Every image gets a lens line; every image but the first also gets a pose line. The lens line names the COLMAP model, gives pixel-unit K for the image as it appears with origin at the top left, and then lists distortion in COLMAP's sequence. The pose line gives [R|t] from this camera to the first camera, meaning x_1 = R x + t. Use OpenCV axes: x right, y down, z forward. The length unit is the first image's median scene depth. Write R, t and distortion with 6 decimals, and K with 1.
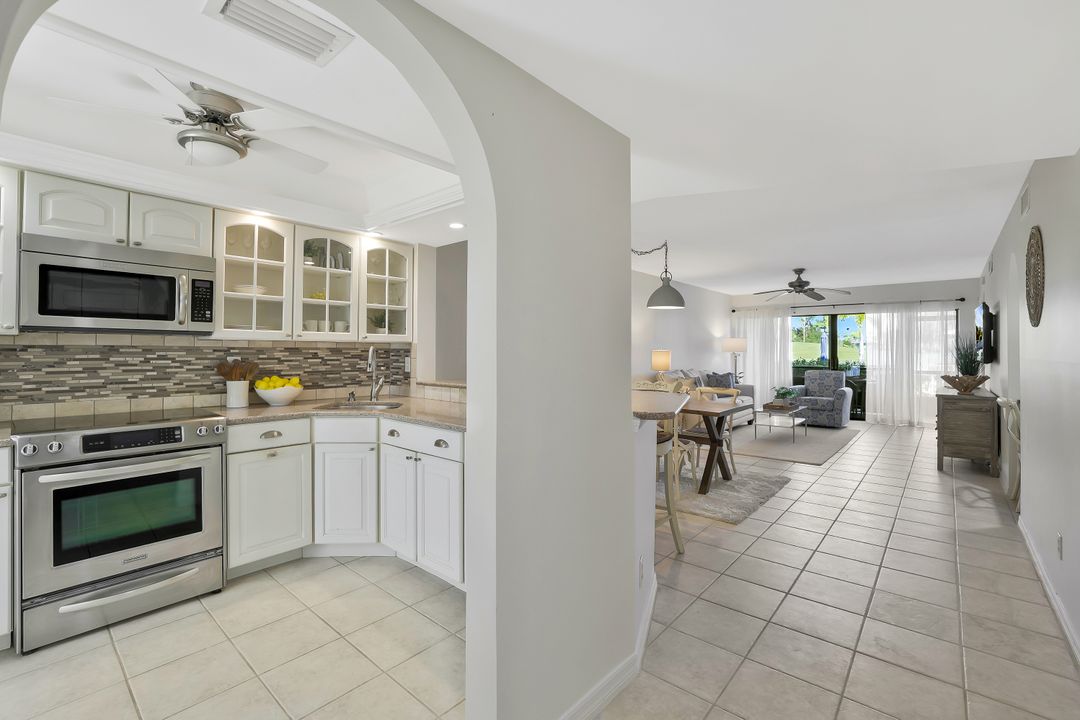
lens RADIAL K [[475.6, 0, 537.4], [0, 475.6, 346.5], [0, 0, 1]] dist [-0.040046, 0.011502]
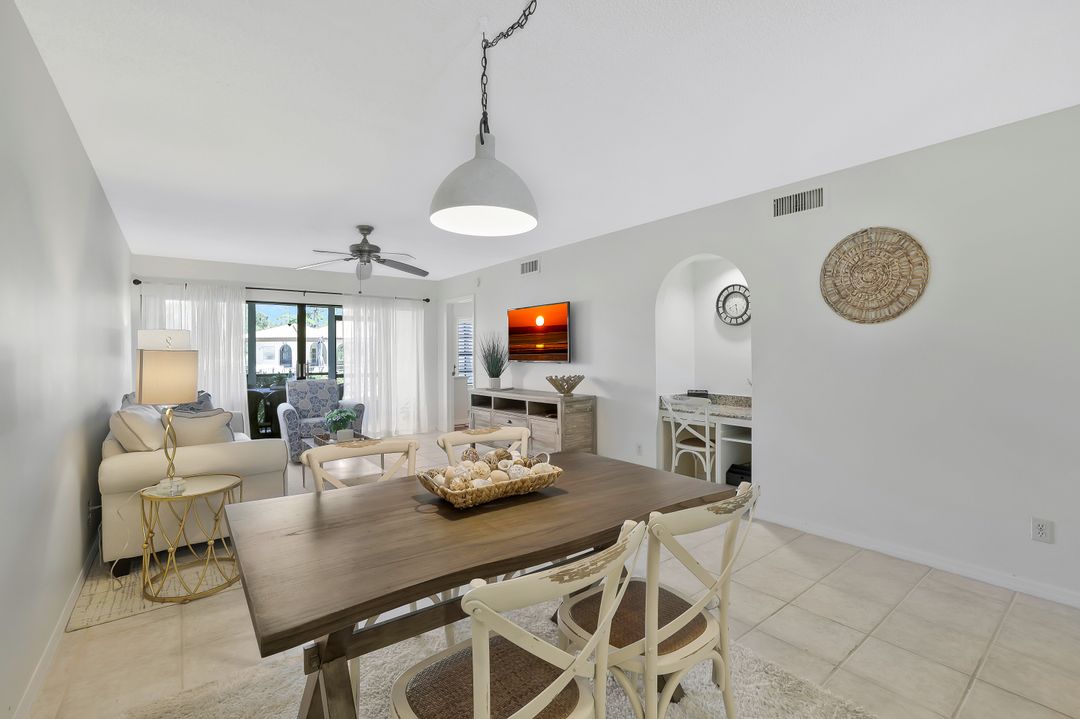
lens RADIAL K [[475.6, 0, 528.4], [0, 475.6, 358.4], [0, 0, 1]] dist [-0.040046, 0.011502]
pose [[0.198377, -0.013319, 0.980035, -0.085144], [-0.003734, 0.999890, 0.014345, 0.016759], [-0.980119, -0.006505, 0.198306, 1.281845]]
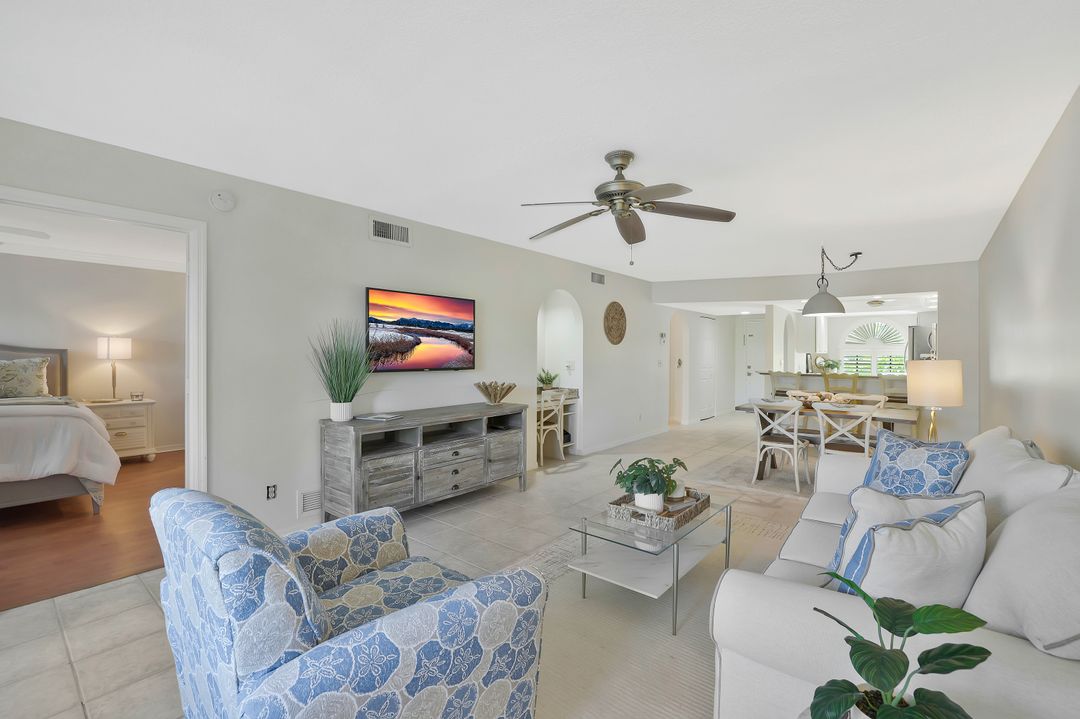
lens RADIAL K [[475.6, 0, 535.5], [0, 475.6, 355.5], [0, 0, 1]] dist [-0.040046, 0.011502]
pose [[-0.999751, -0.008584, -0.020611, 1.268829], [-0.008537, 0.999961, -0.002365, 0.015032], [0.020631, -0.002189, -0.999785, 2.784445]]
